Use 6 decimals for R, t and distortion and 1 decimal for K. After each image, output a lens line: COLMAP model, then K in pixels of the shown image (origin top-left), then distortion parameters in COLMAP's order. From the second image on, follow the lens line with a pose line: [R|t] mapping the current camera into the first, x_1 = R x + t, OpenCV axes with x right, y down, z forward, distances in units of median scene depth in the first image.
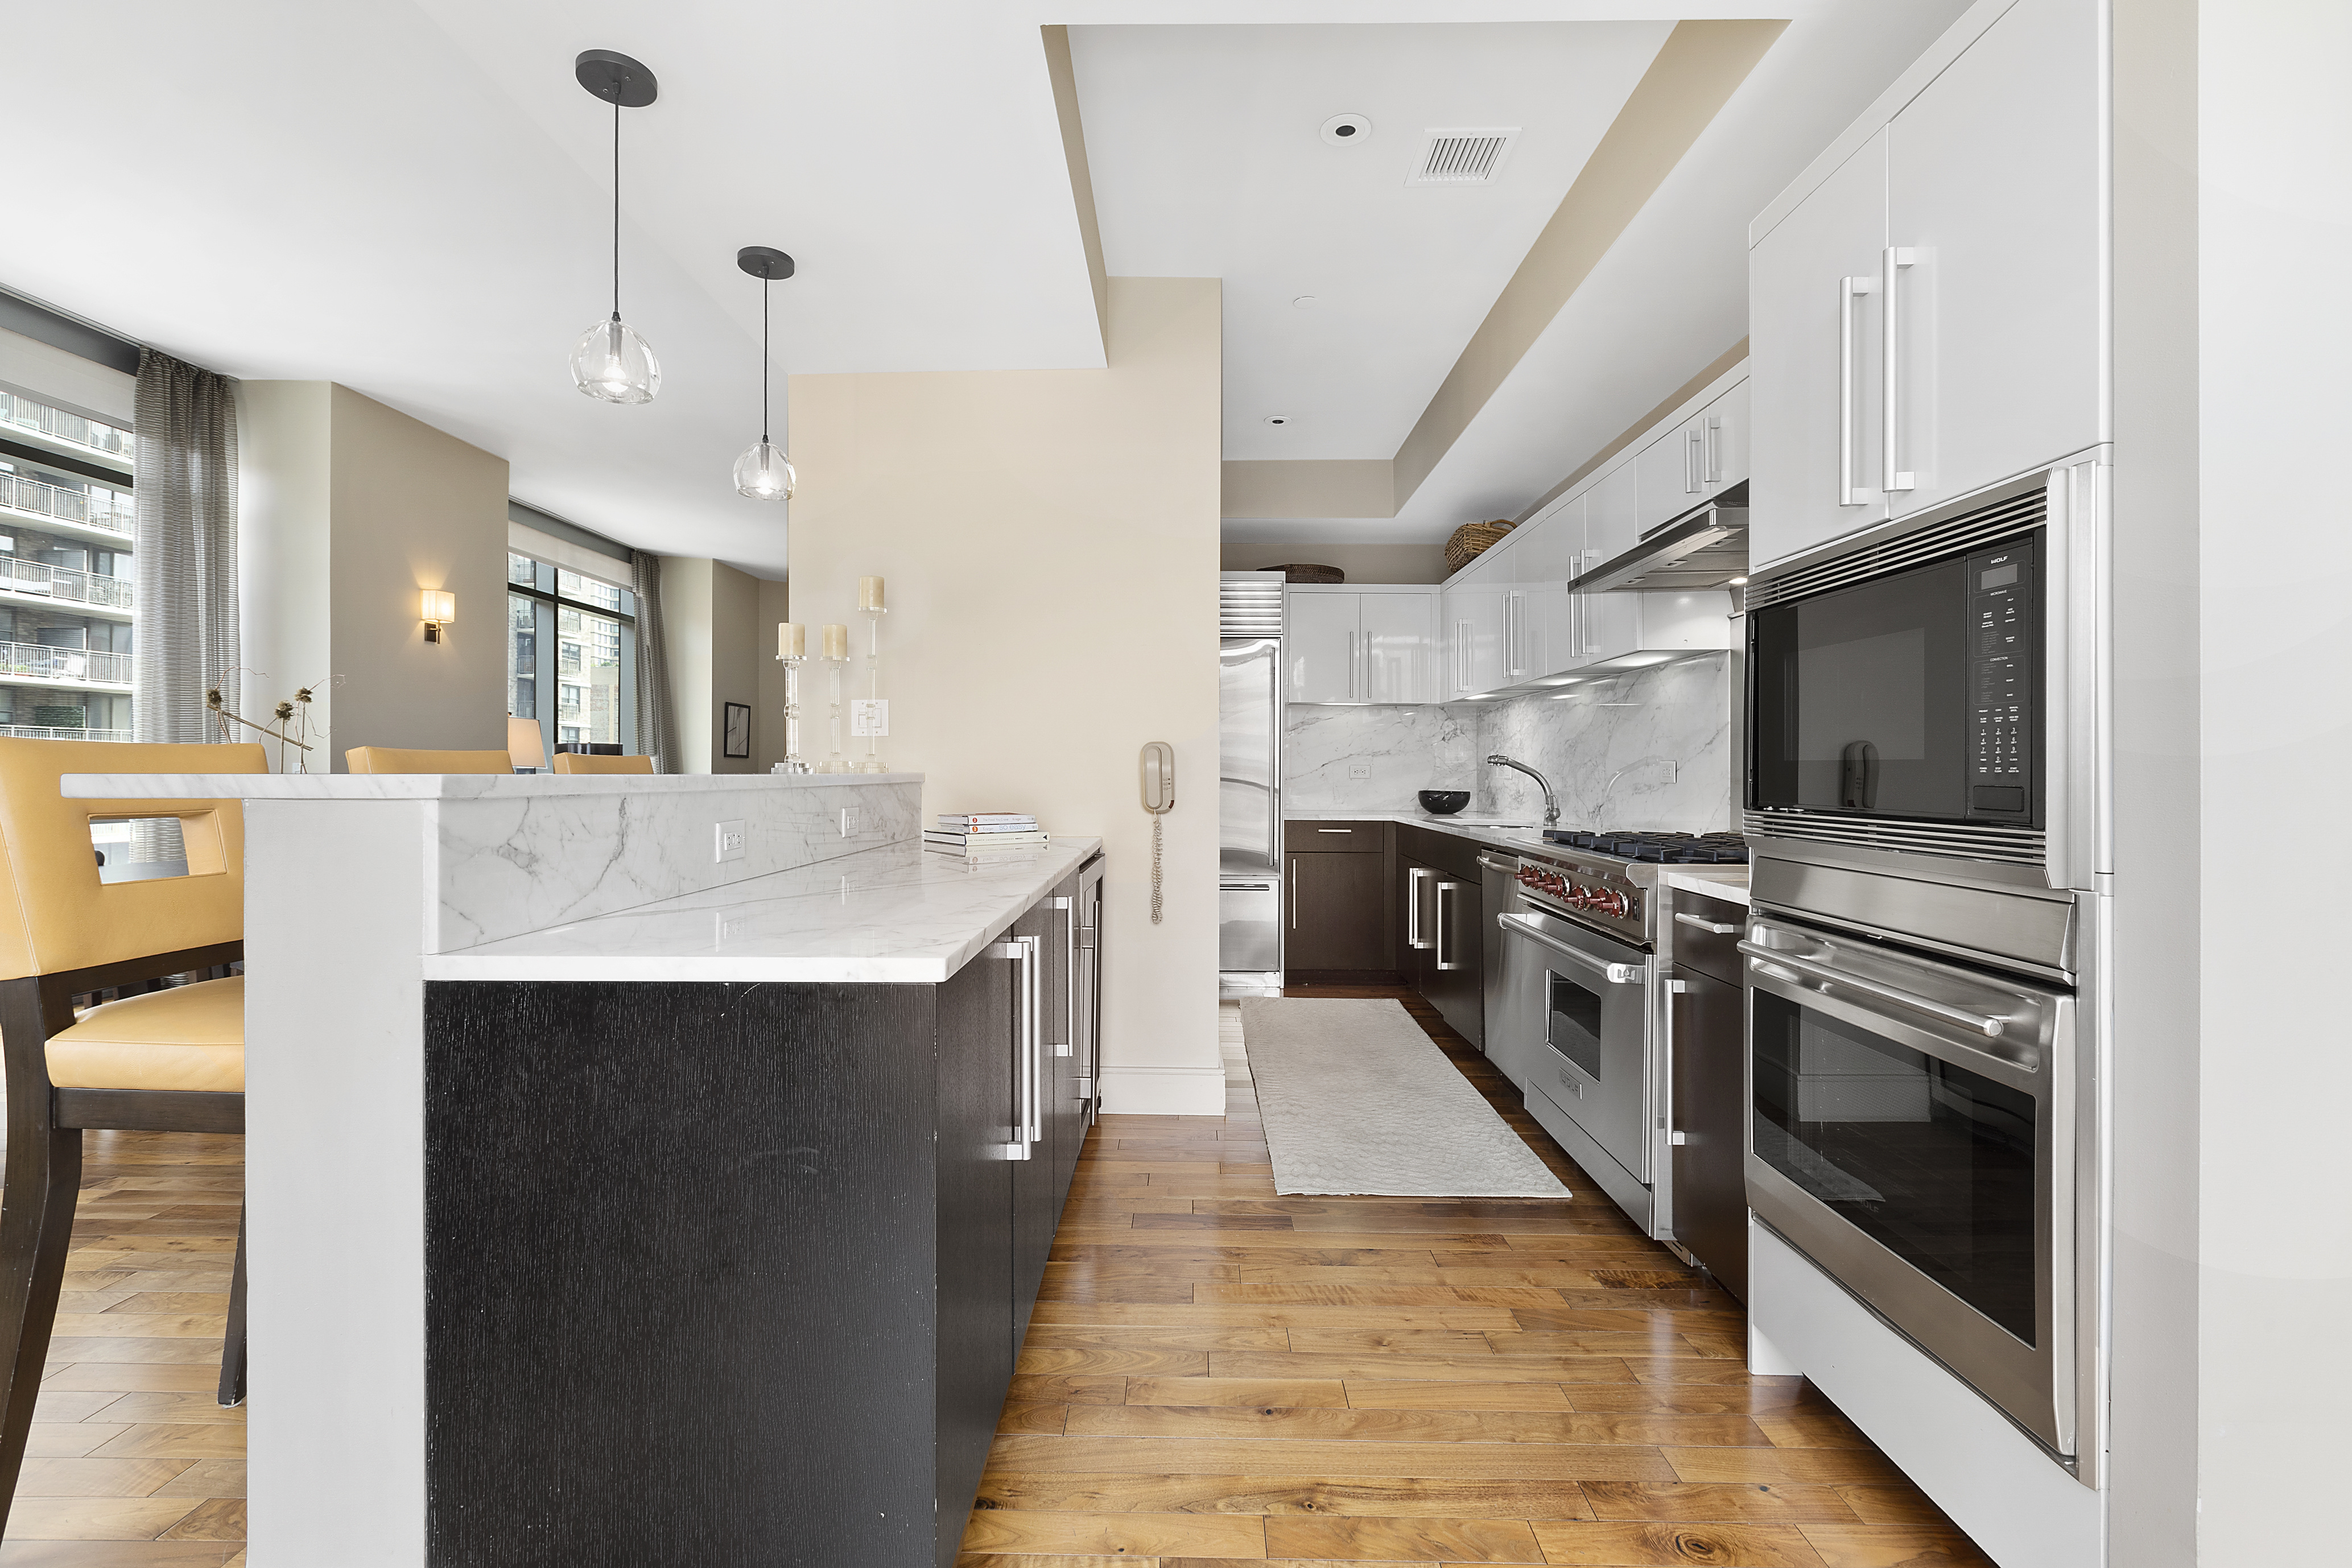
lens RADIAL K [[1058.4, 0, 1163.9], [0, 1058.4, 768.4], [0, 0, 1]] dist [0.001408, 0.000280]
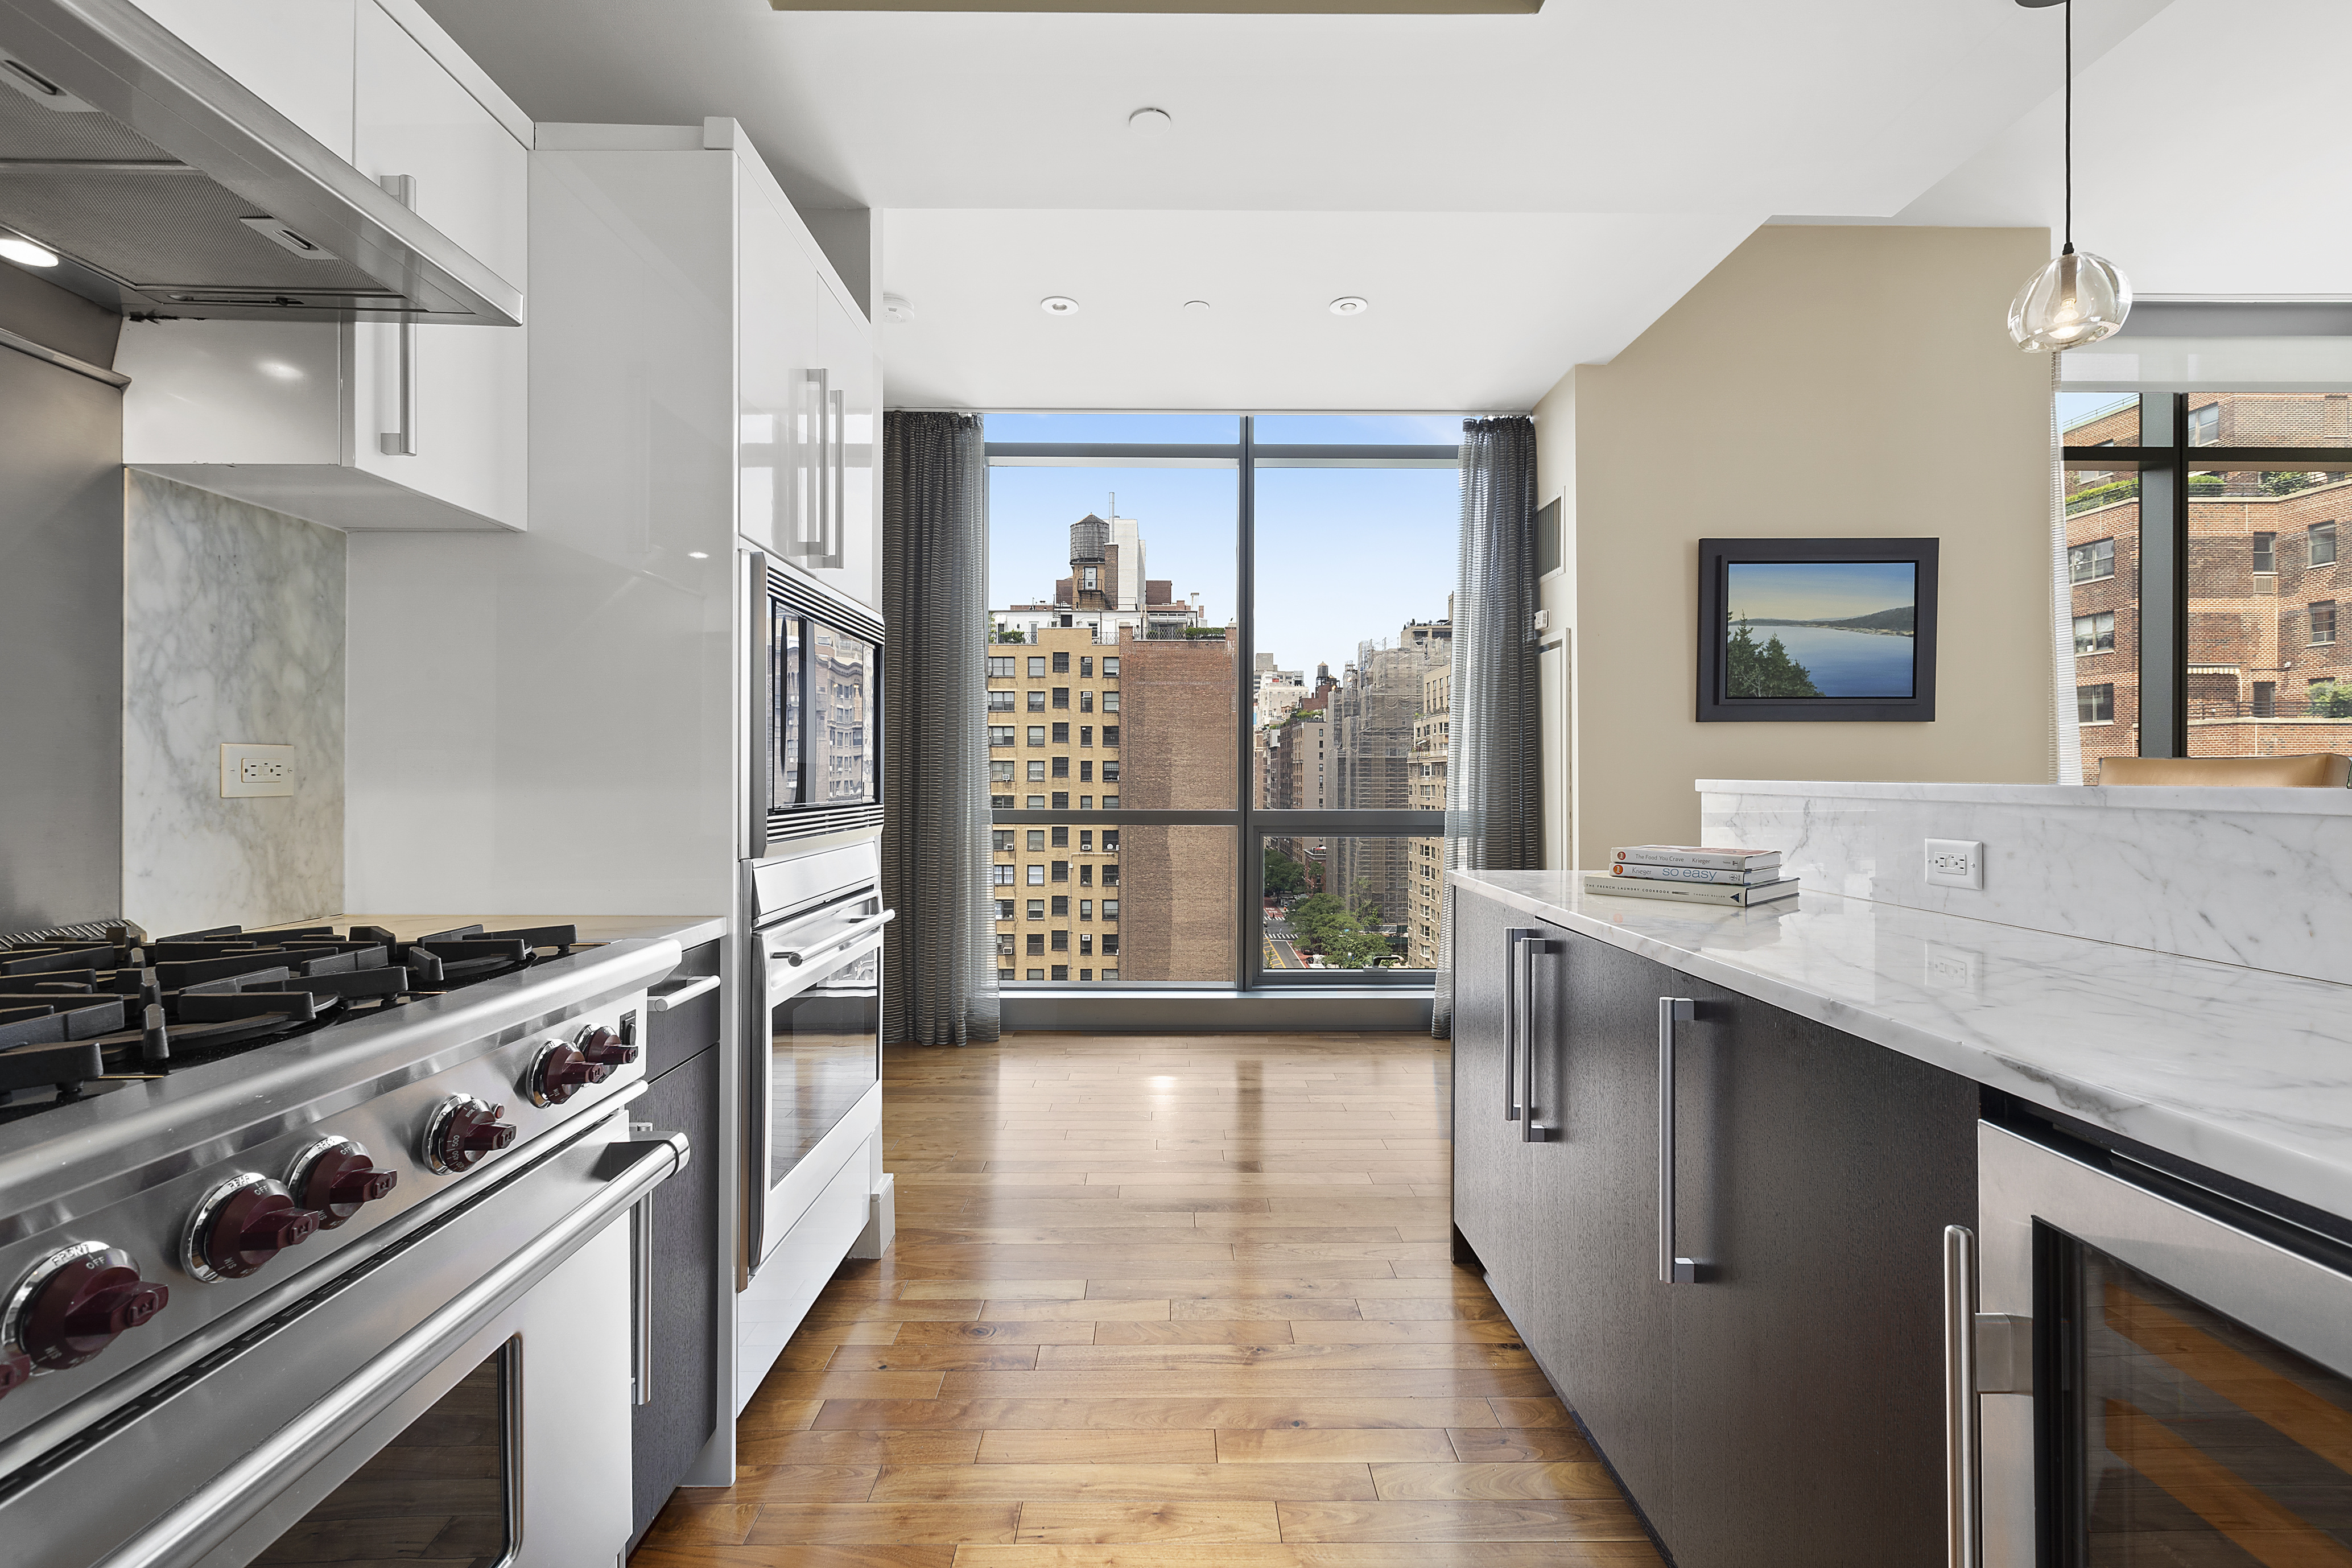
lens RADIAL K [[1058.4, 0, 1163.9], [0, 1058.4, 768.4], [0, 0, 1]] dist [0.001408, 0.000280]
pose [[-0.999667, -0.004302, -0.025442, 0.253536], [-0.004222, 0.999986, -0.003220, -0.001689], [0.025456, -0.003111, -0.999671, 2.031484]]
